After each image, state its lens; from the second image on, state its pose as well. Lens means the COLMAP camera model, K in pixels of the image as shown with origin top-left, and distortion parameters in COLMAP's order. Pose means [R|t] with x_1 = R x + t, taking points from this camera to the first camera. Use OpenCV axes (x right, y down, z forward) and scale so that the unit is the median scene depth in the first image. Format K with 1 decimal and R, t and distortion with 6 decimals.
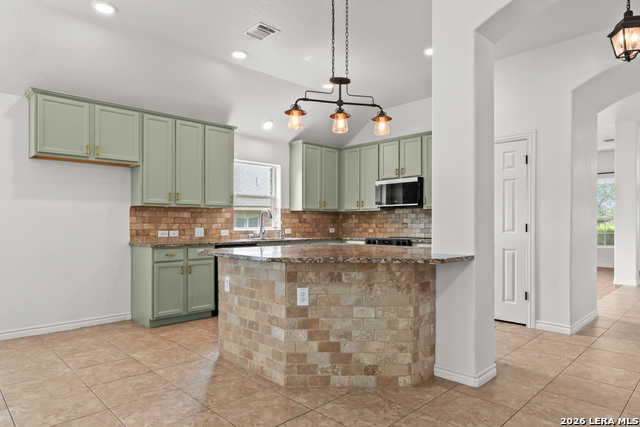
lens RADIAL K [[397.8, 0, 317.6], [0, 397.8, 224.4], [0, 0, 1]] dist [-0.002088, 0.001313]
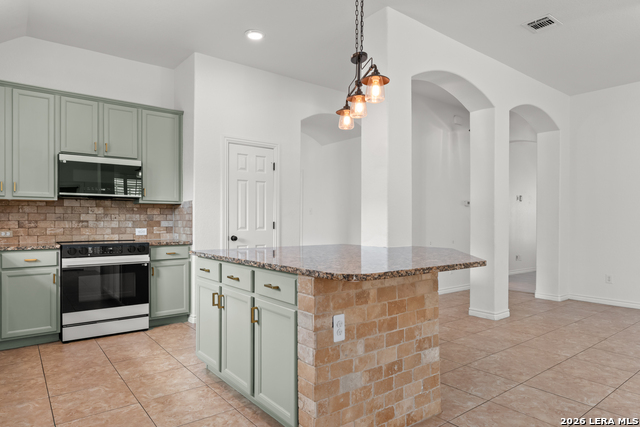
lens RADIAL K [[397.8, 0, 319.6], [0, 397.8, 222.4], [0, 0, 1]] dist [-0.002088, 0.001313]
pose [[0.108256, -0.002641, 0.994120, -0.495901], [-0.000050, 0.999996, 0.002662, -0.002599], [-0.994123, -0.000338, 0.108256, 0.598328]]
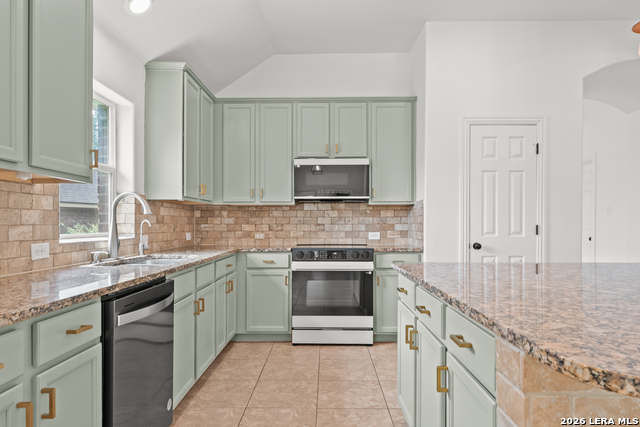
lens RADIAL K [[397.8, 0, 318.7], [0, 397.8, 224.7], [0, 0, 1]] dist [-0.002088, 0.001313]
pose [[0.709461, -0.001273, 0.704743, -0.321087], [0.001540, 0.999999, 0.000256, -0.002710], [-0.704743, 0.000903, 0.709462, 0.587611]]
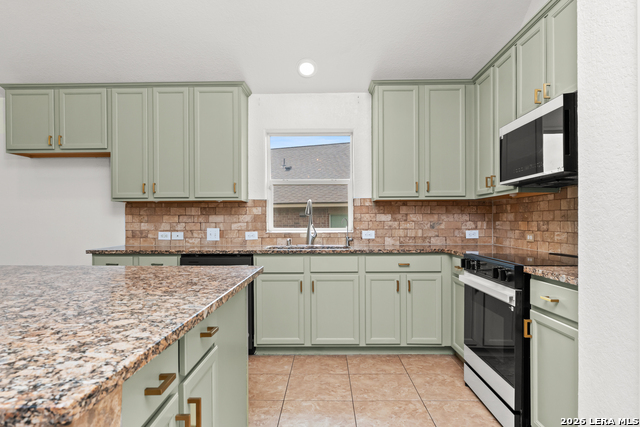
lens RADIAL K [[397.8, 0, 317.2], [0, 397.8, 218.4], [0, 0, 1]] dist [-0.002088, 0.001313]
pose [[0.704329, -0.007605, -0.709833, 0.365179], [0.001647, 0.999957, -0.009080, -0.003363], [0.709872, 0.005226, 0.704311, 0.608000]]
